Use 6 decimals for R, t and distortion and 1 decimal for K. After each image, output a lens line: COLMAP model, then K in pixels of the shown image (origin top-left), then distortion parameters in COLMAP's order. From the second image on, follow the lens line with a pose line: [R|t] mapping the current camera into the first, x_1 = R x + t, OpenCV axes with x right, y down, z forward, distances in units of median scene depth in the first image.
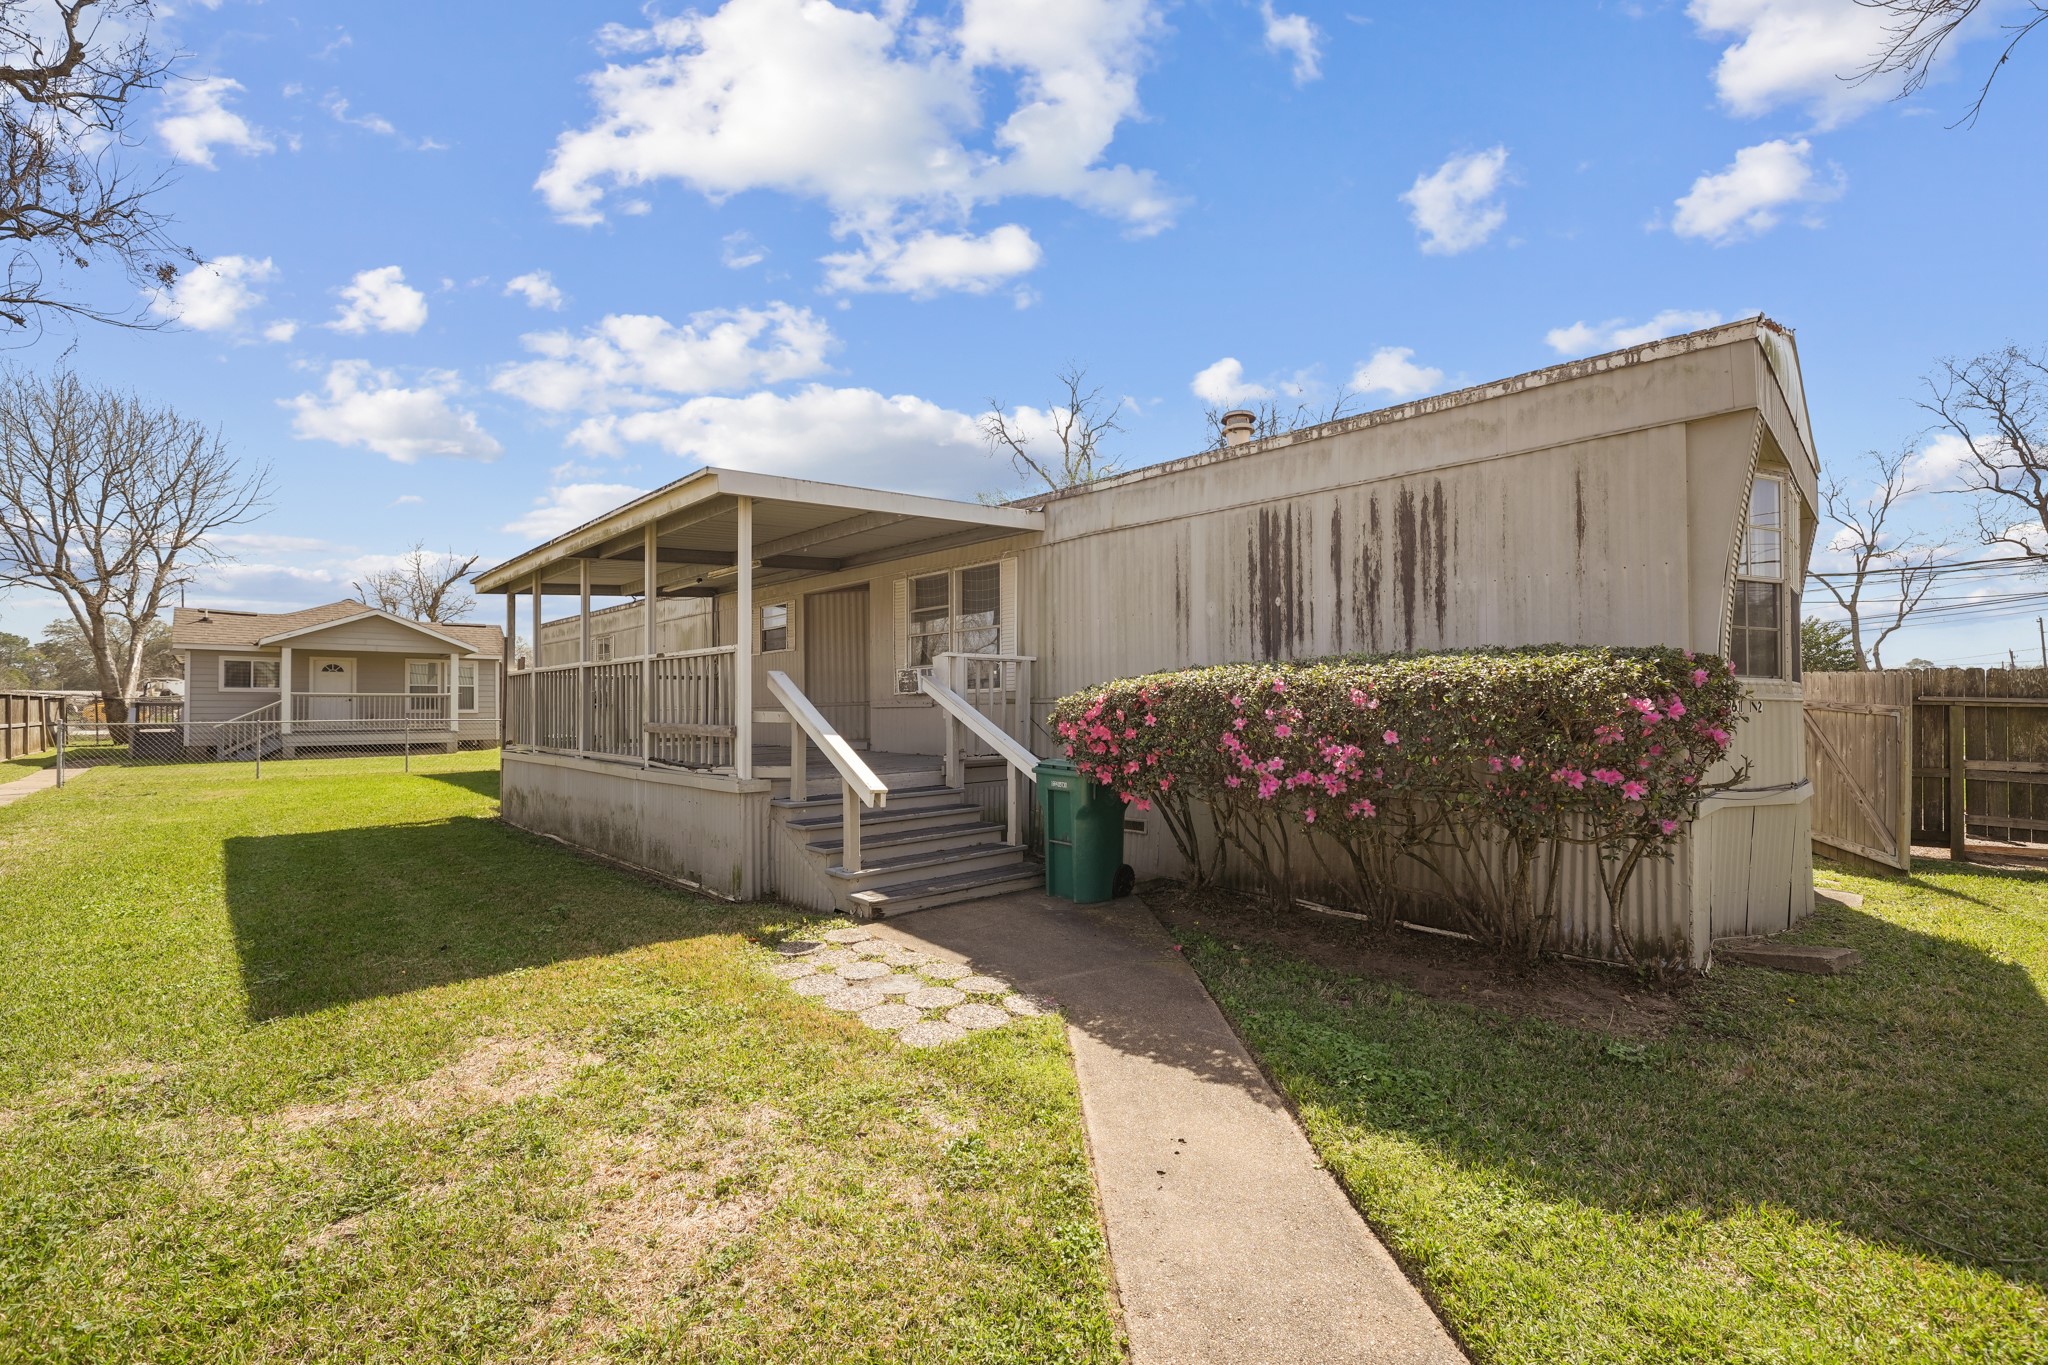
lens RADIAL K [[872.9, 0, 1020.4], [0, 872.9, 704.9], [0, 0, 1]] dist [-0.000279, -0.000134]
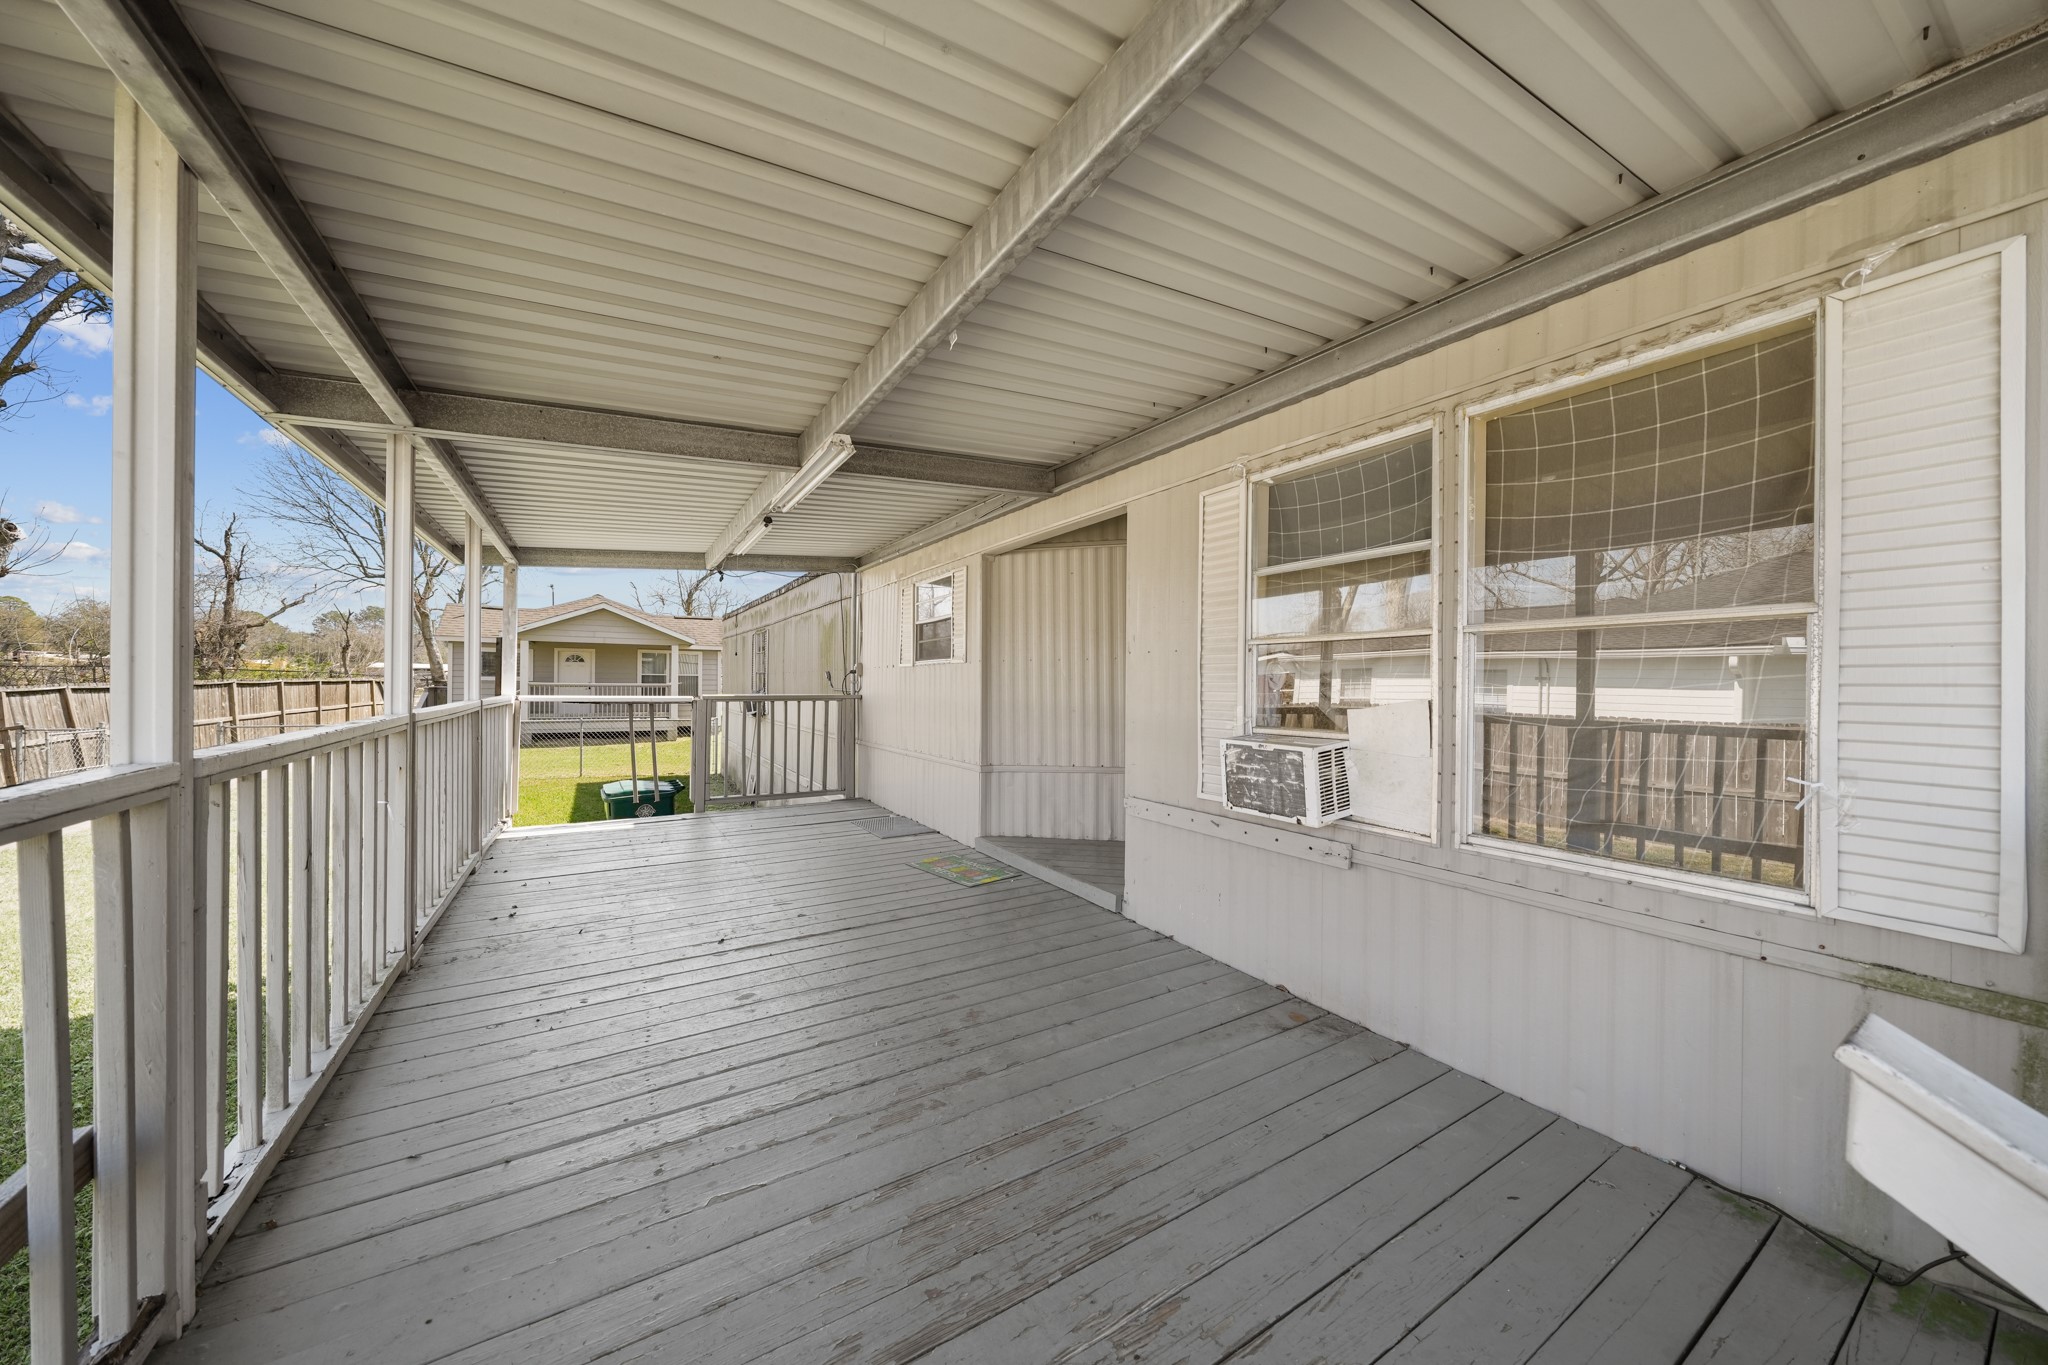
lens RADIAL K [[701.0, 0, 1024.0], [0, 701.0, 682.5], [0, 0, 1]] dist [-0.000506, 0.000040]
pose [[0.976790, 0.013912, -0.213746, -0.124934], [-0.013104, 0.999901, 0.005193, -0.049822], [0.213797, -0.002272, 0.976875, 0.559097]]
